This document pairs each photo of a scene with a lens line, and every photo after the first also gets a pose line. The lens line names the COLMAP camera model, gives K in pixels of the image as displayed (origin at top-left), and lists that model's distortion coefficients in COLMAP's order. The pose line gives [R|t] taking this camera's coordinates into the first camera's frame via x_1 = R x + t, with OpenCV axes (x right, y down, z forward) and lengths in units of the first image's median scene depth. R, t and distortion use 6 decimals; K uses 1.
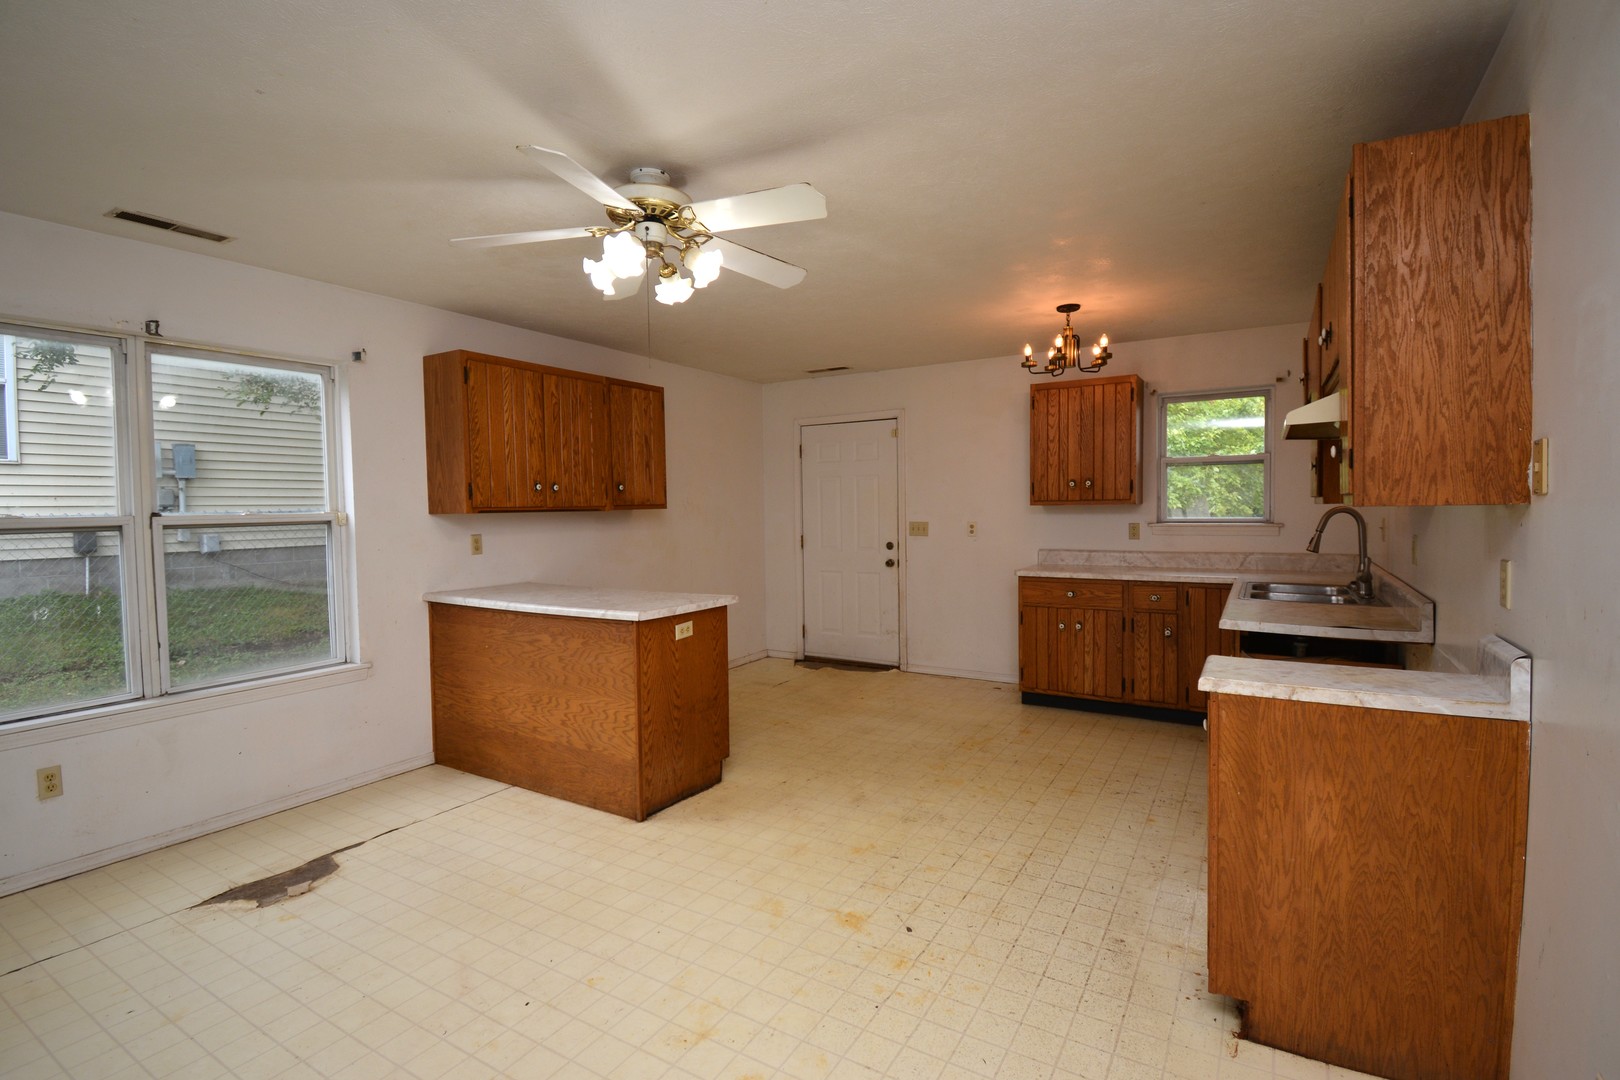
lens RADIAL K [[757.6, 0, 822.3], [0, 757.6, 533.6], [0, 0, 1]] dist [0.018116, -0.025190]
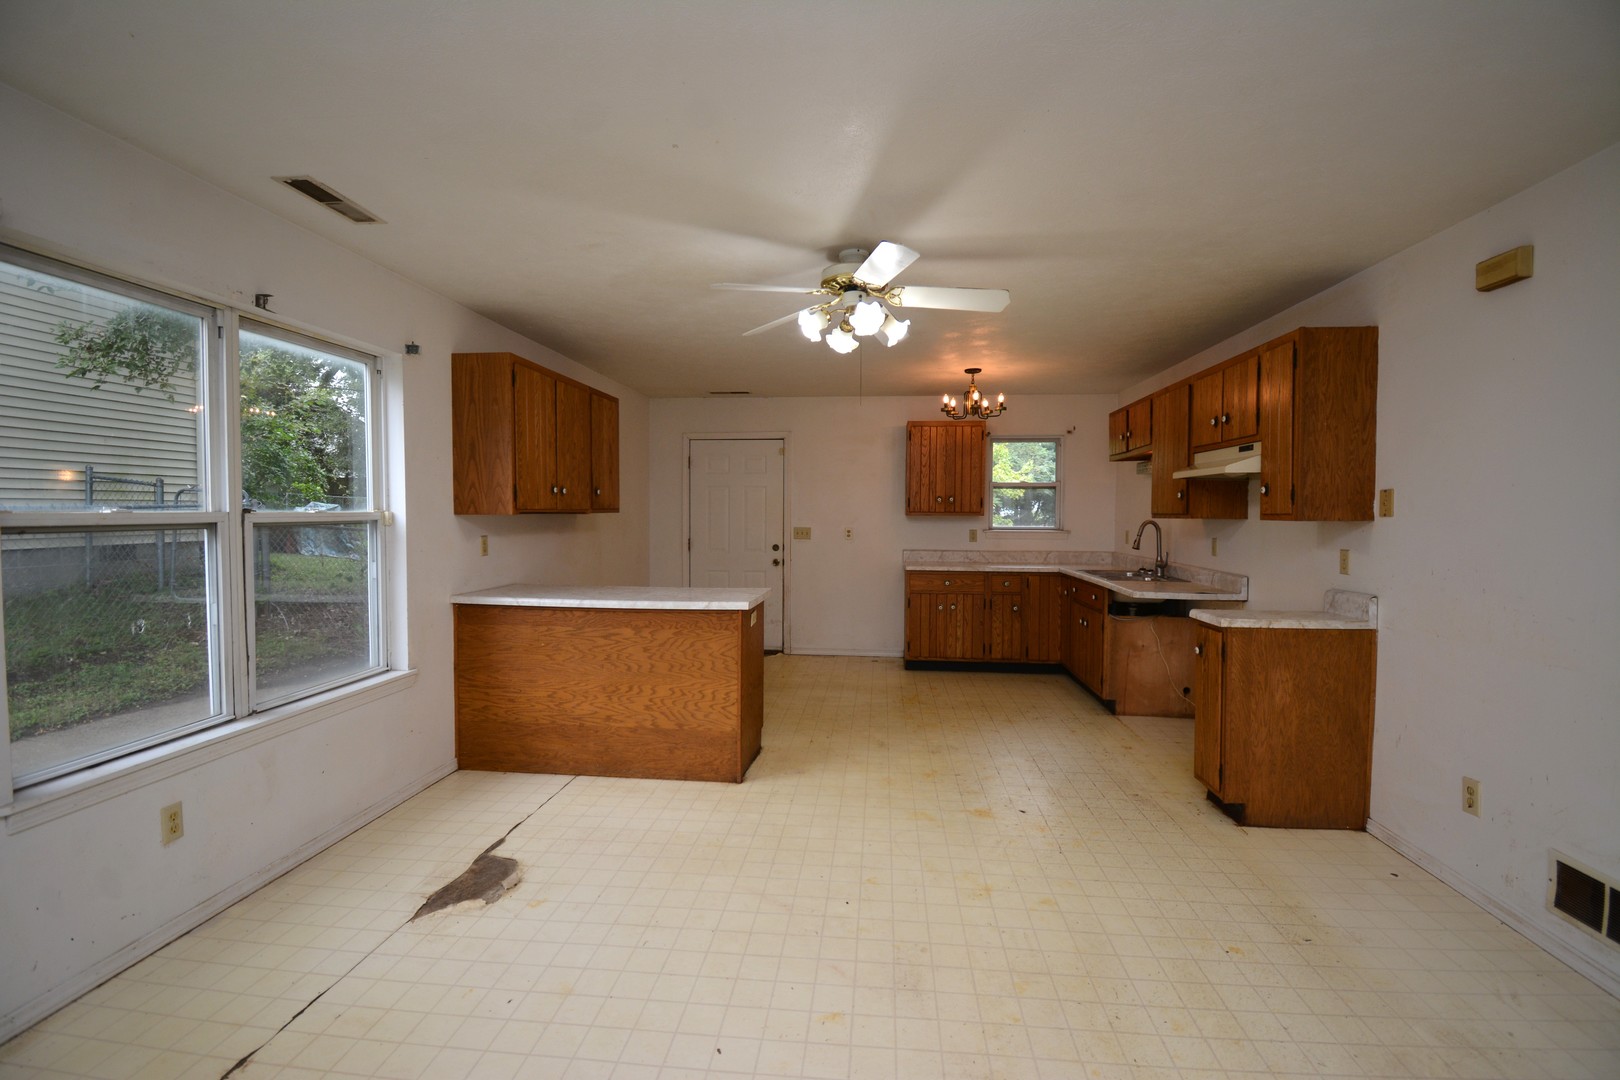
lens RADIAL K [[703.9, 0, 821.2], [0, 703.9, 534.6], [0, 0, 1]] dist [0.009769, -0.018116]
pose [[0.903672, 0.005055, 0.428195, -0.545272], [-0.002152, 0.999971, -0.007262, 0.006229], [-0.428220, 0.005640, 0.903657, -0.027619]]
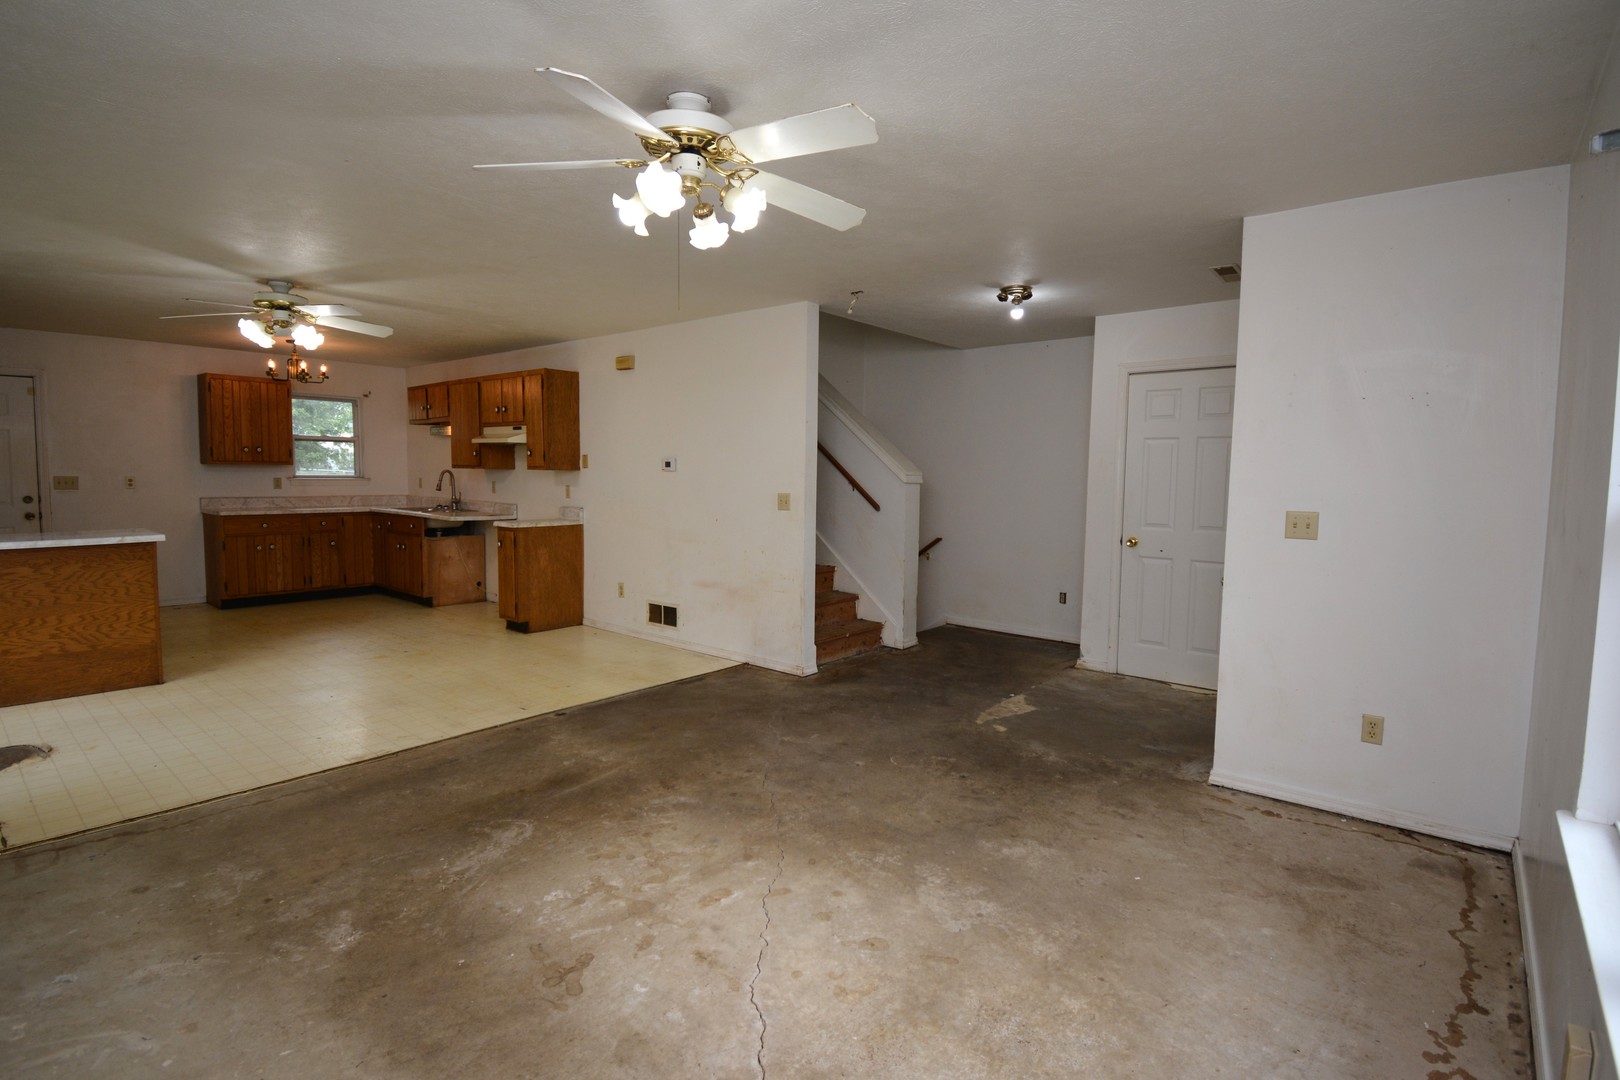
lens RADIAL K [[757.6, 0, 817.0], [0, 757.6, 537.3], [0, 0, 1]] dist [0.018116, -0.025190]
pose [[0.154355, -0.069080, 0.985598, -1.317785], [0.017441, 0.997588, 0.067188, 0.030351], [-0.987862, 0.006819, 0.155187, -0.399000]]
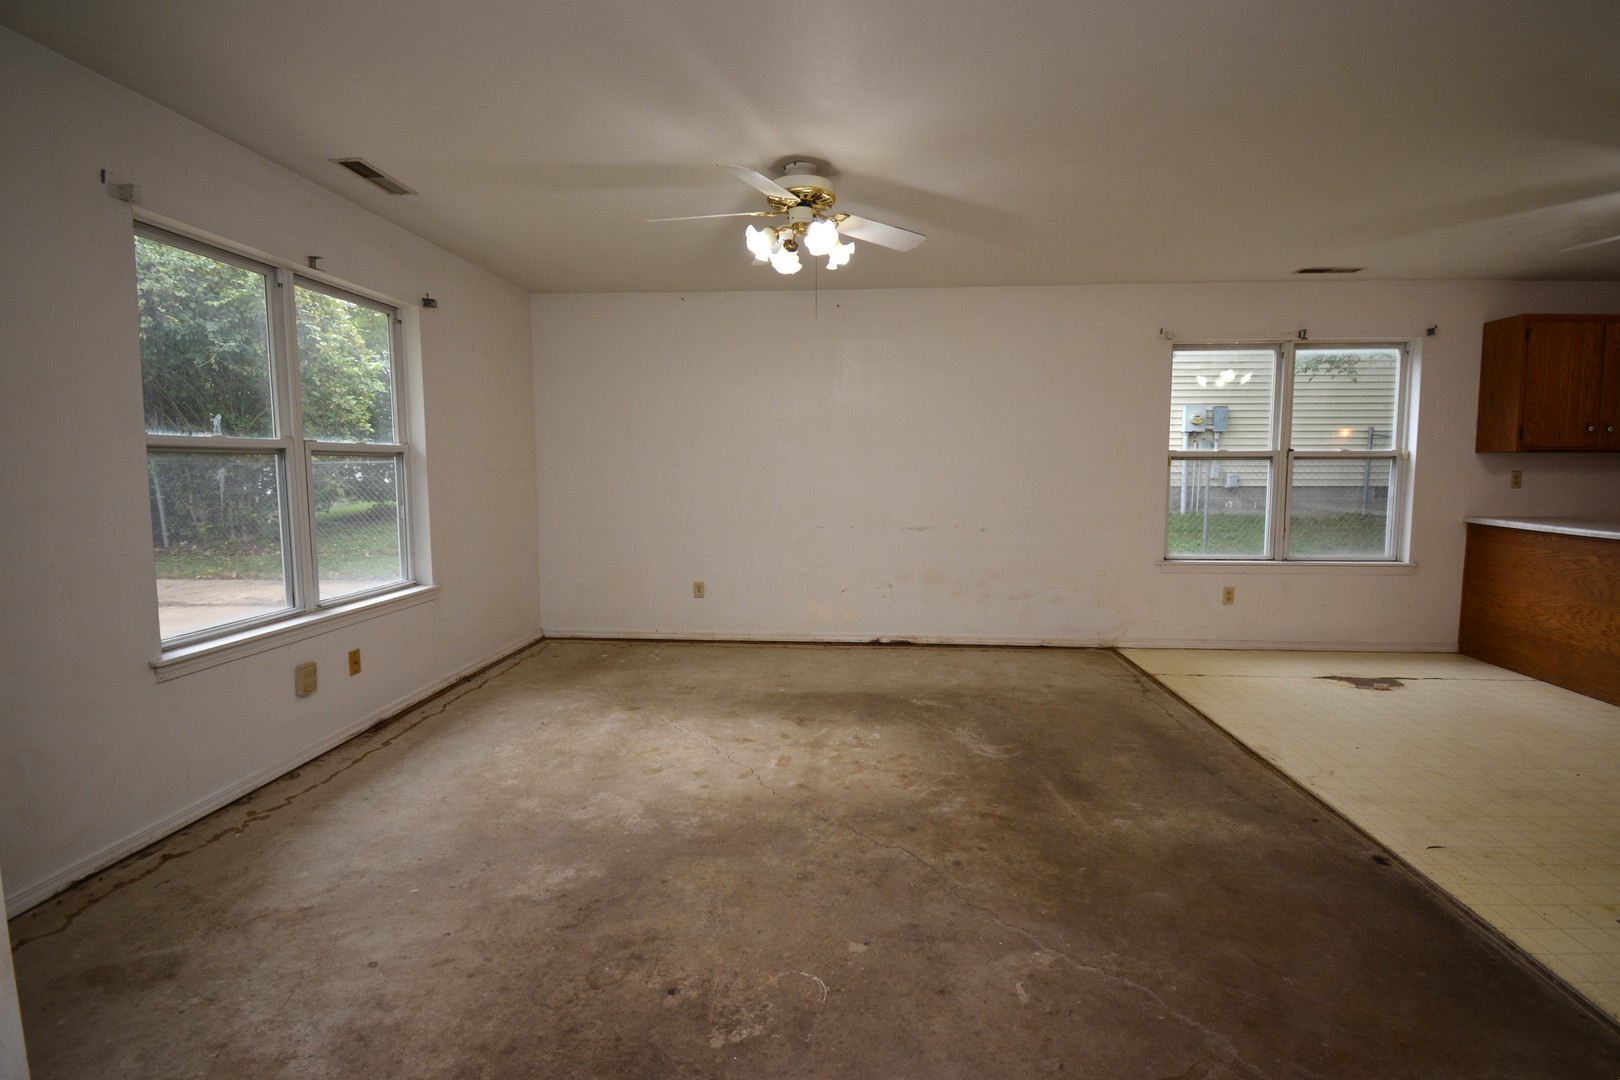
lens RADIAL K [[757.6, 0, 823.0], [0, 757.6, 535.7], [0, 0, 1]] dist [0.018116, -0.025190]
pose [[0.459427, 0.095192, -0.883100, 0.105336], [-0.038195, 0.995438, 0.087430, 0.047043], [0.887394, -0.006438, 0.460967, -0.574068]]
